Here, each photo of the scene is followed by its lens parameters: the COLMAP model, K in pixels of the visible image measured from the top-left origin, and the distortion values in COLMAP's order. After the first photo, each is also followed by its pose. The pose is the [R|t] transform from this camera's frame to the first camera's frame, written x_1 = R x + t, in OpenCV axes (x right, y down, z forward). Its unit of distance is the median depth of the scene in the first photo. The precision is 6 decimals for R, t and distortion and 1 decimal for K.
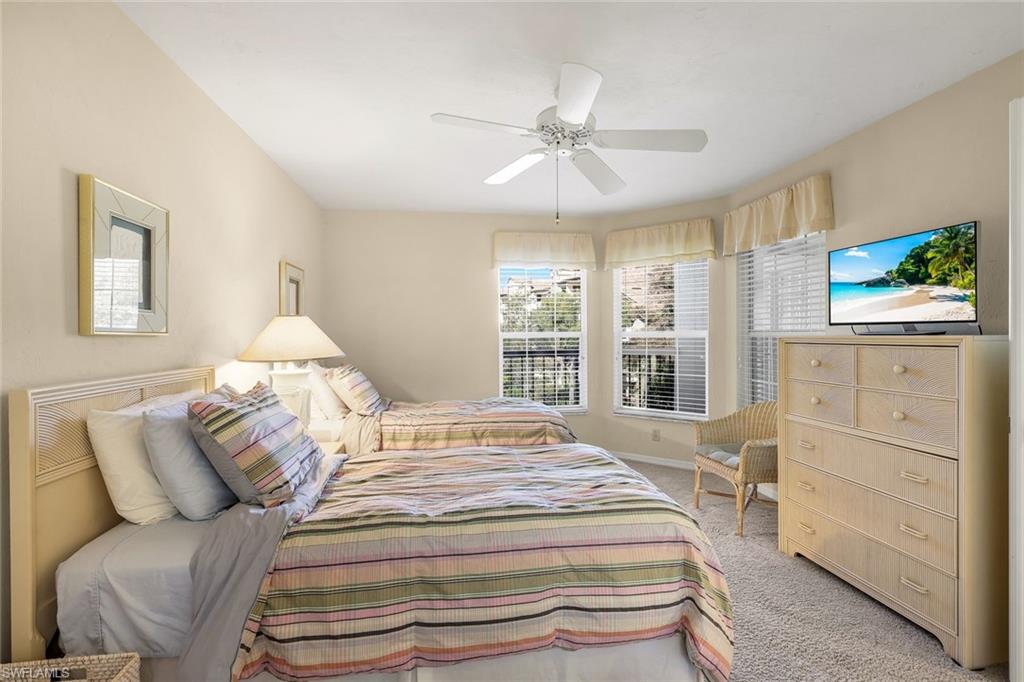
lens RADIAL K [[446.9, 0, 512.0], [0, 446.9, 341.0], [0, 0, 1]] dist [0.002016, 0.000139]
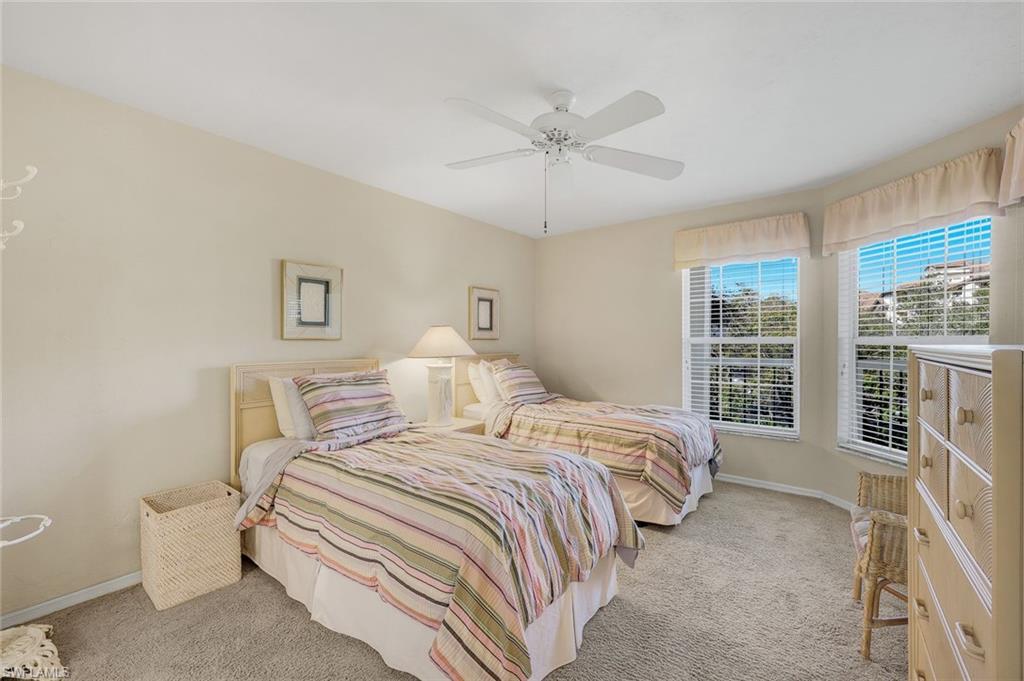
lens RADIAL K [[415.1, 0, 512.0], [0, 415.1, 340.5], [0, 0, 1]] dist [0.000499, 0.000161]
pose [[0.702431, 0.004132, -0.711740, 0.508602], [-0.012184, 0.999906, -0.006220, -0.004885], [0.711647, 0.013041, 0.702416, 0.196655]]
